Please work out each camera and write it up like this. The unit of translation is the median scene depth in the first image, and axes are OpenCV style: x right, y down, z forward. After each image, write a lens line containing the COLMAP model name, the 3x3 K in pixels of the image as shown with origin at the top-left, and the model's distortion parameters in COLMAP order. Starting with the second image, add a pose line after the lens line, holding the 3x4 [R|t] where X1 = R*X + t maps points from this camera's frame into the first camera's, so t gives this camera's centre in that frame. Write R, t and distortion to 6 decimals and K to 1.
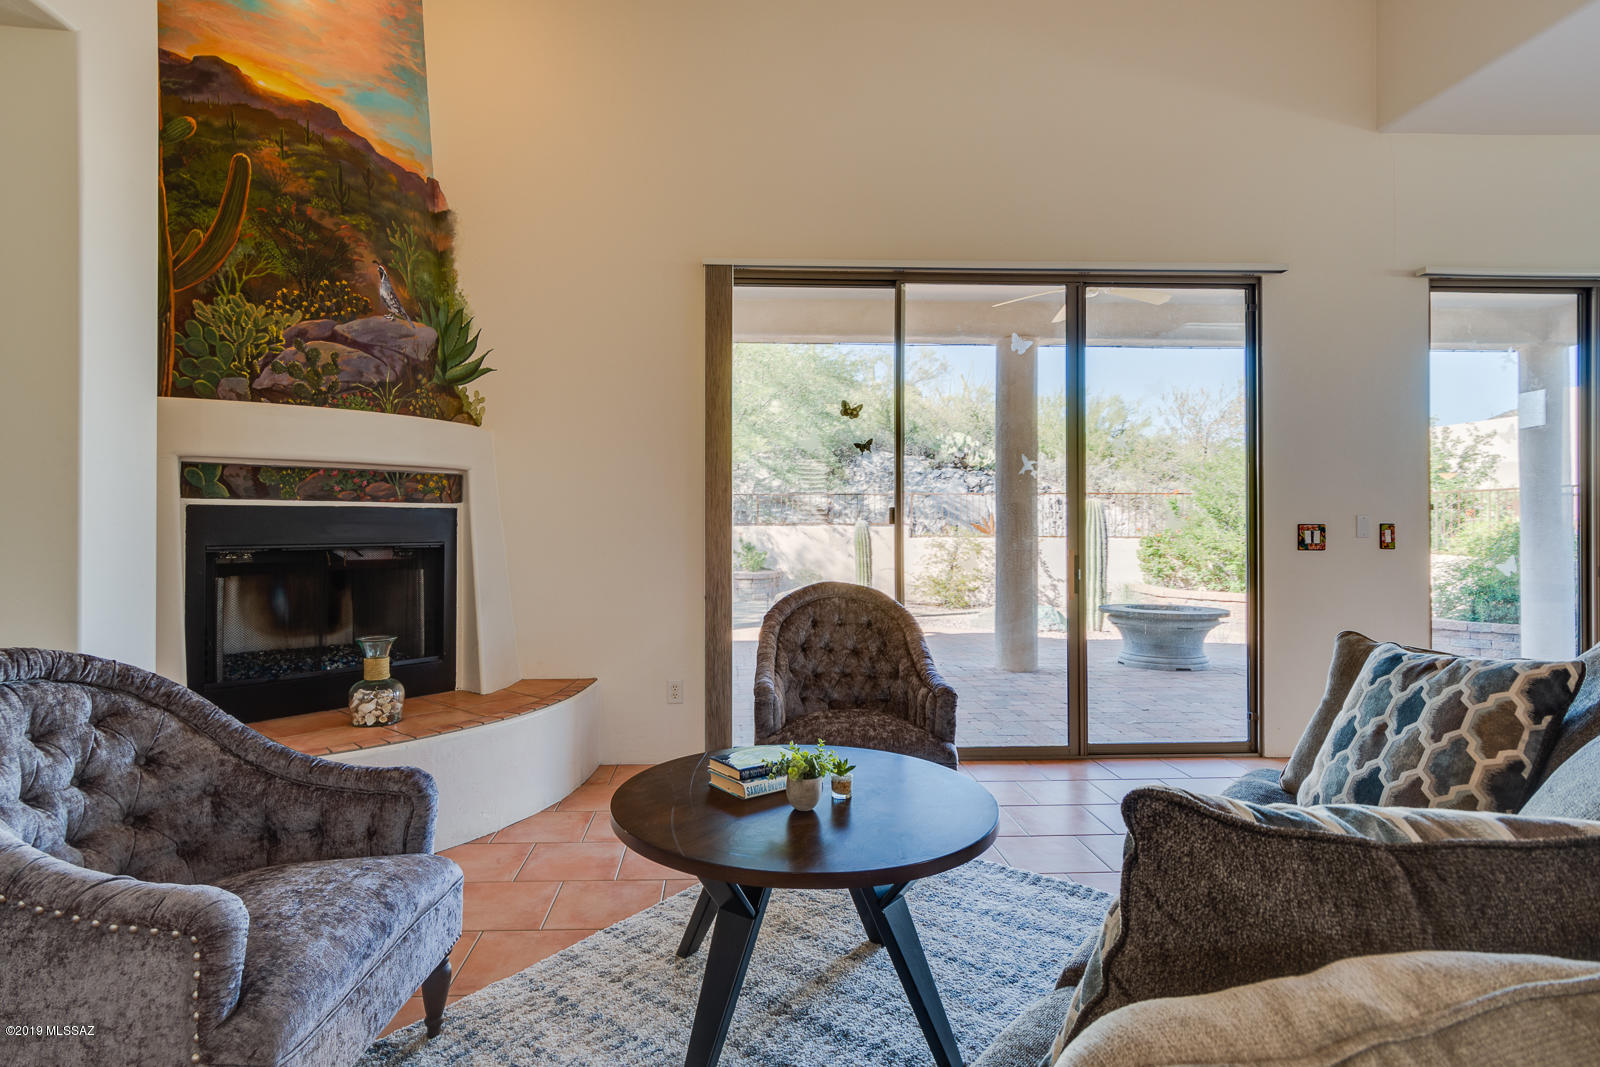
lens RADIAL K [[847.3, 0, 776.2], [0, 847.3, 513.8], [0, 0, 1]] dist [0.003929, -0.000803]
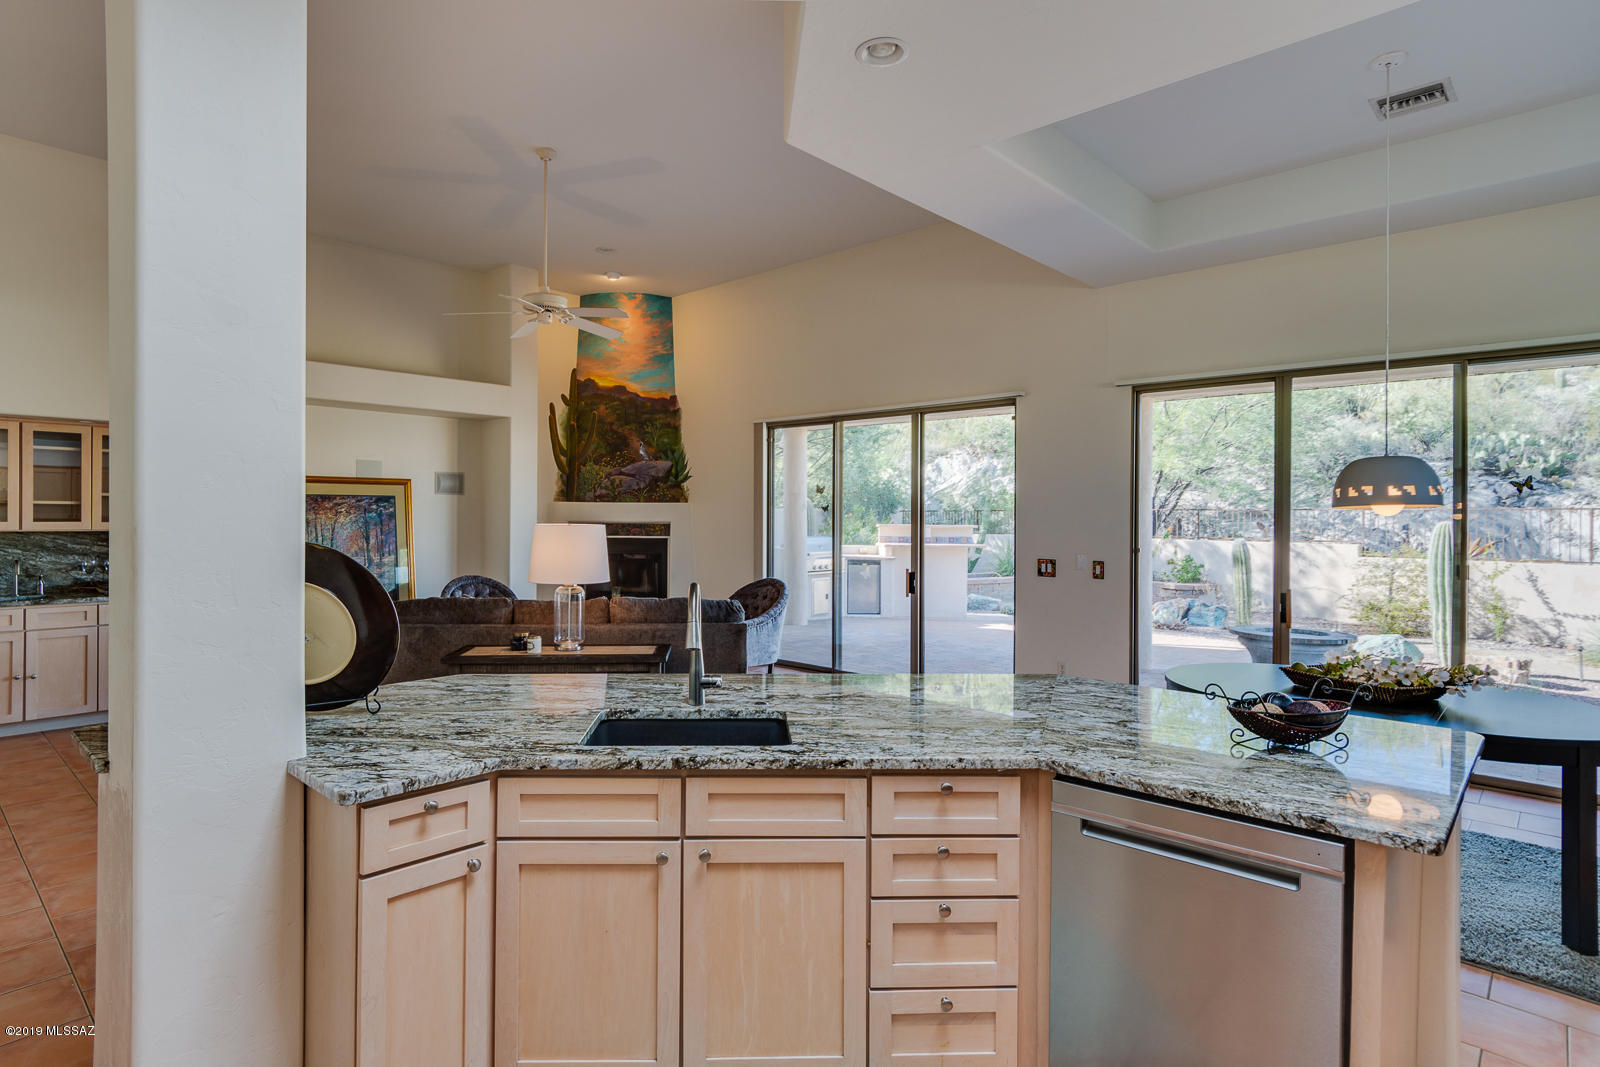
lens RADIAL K [[847.3, 0, 768.4], [0, 847.3, 513.7], [0, 0, 1]] dist [0.003929, -0.000803]
pose [[0.688866, 0.001529, -0.724887, 1.659706], [-0.000095, 0.999998, 0.002020, -0.086158], [0.724889, -0.001323, 0.688865, -0.471066]]
